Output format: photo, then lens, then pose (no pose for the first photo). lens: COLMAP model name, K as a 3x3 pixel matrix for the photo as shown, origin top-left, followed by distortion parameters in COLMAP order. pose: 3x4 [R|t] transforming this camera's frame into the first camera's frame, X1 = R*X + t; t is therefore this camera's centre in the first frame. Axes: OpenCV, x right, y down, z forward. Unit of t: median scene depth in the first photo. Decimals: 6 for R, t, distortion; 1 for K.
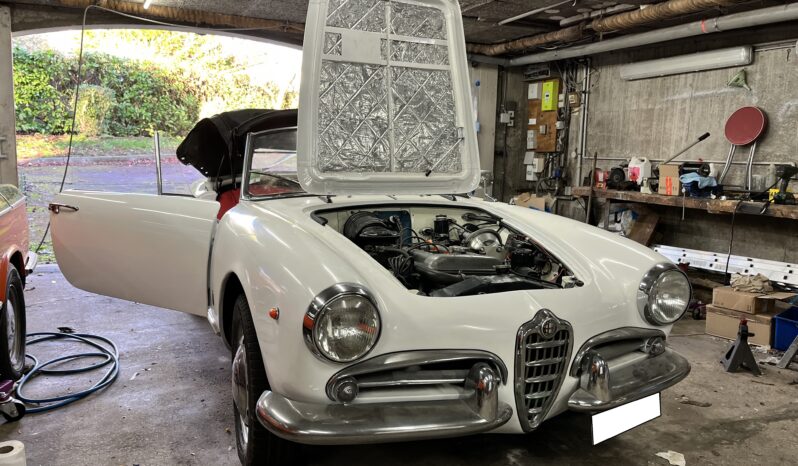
lens RADIAL K [[615.0, 0, 400.3], [0, 615.0, 235.8], [0, 0, 1]] dist [0.038814, -0.052642]
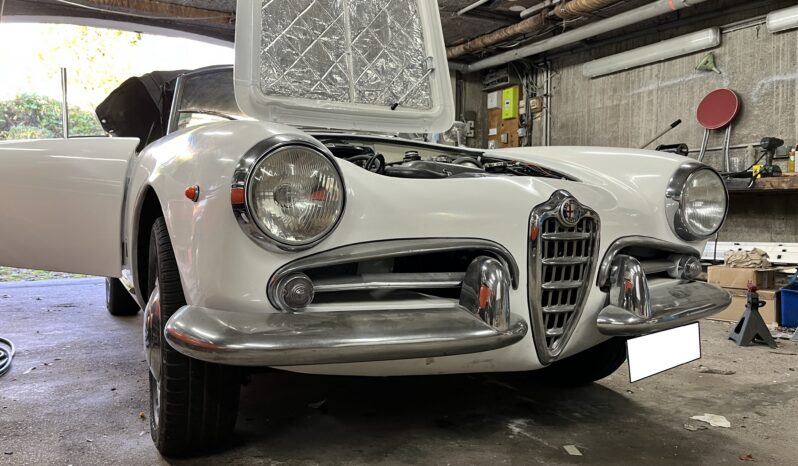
lens RADIAL K [[615.0, 0, 399.8], [0, 615.0, 230.2], [0, 0, 1]] dist [0.038814, -0.052642]
pose [[0.997096, -0.020285, 0.073403, -0.012437], [0.027599, 0.994600, -0.100043, 0.151077], [-0.070978, 0.101779, 0.992272, 0.174260]]
